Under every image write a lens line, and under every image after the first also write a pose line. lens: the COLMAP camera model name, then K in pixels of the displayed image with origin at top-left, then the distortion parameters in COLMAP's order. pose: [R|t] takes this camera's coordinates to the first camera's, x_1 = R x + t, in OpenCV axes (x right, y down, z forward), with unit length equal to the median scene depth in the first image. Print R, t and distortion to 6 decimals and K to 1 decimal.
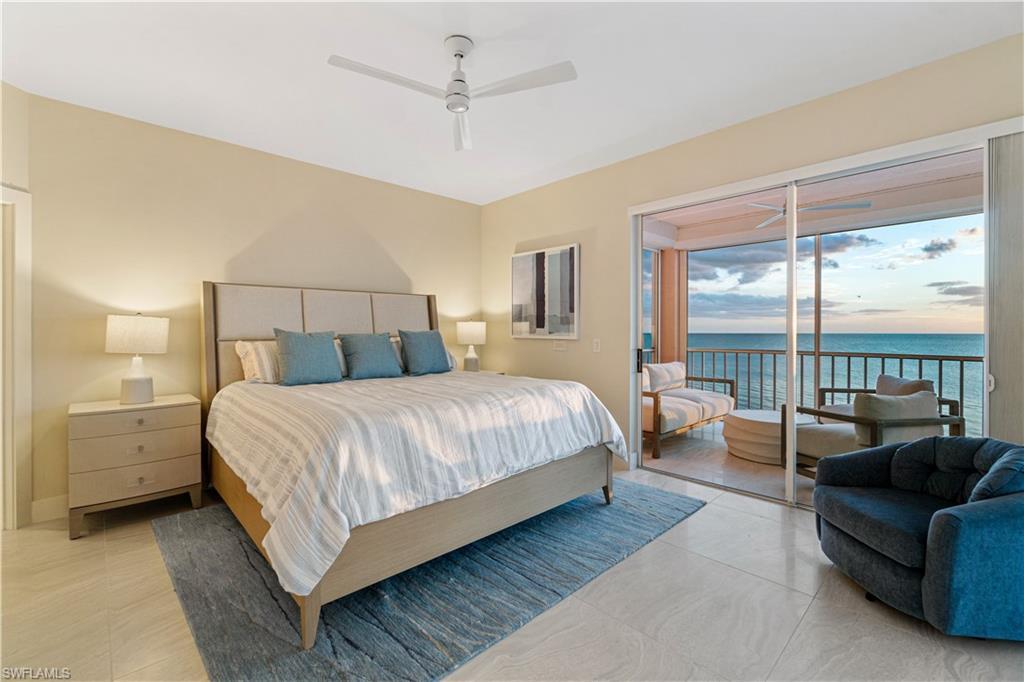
lens RADIAL K [[444.5, 0, 513.3], [0, 444.5, 324.5], [0, 0, 1]] dist [0.009367, 0.000809]
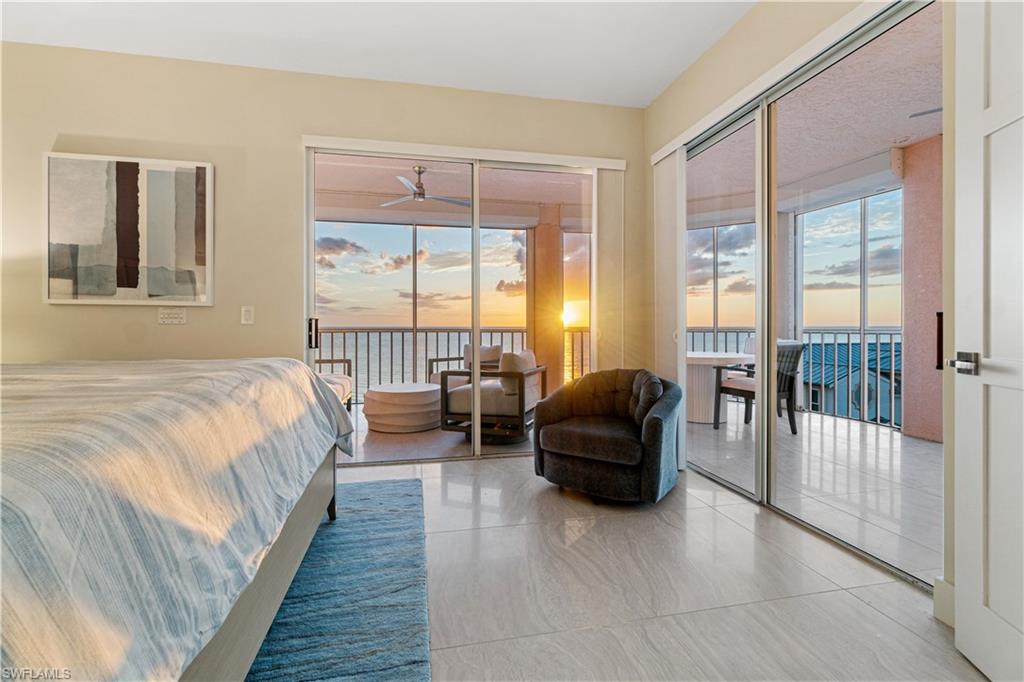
lens RADIAL K [[444.5, 0, 492.2], [0, 444.5, 320.9], [0, 0, 1]] dist [0.009367, 0.000809]
pose [[0.538040, 0.010412, 0.842855, -0.270357], [-0.015510, 0.999877, -0.002451, 0.069696], [-0.842777, -0.011754, 0.538135, 0.378357]]
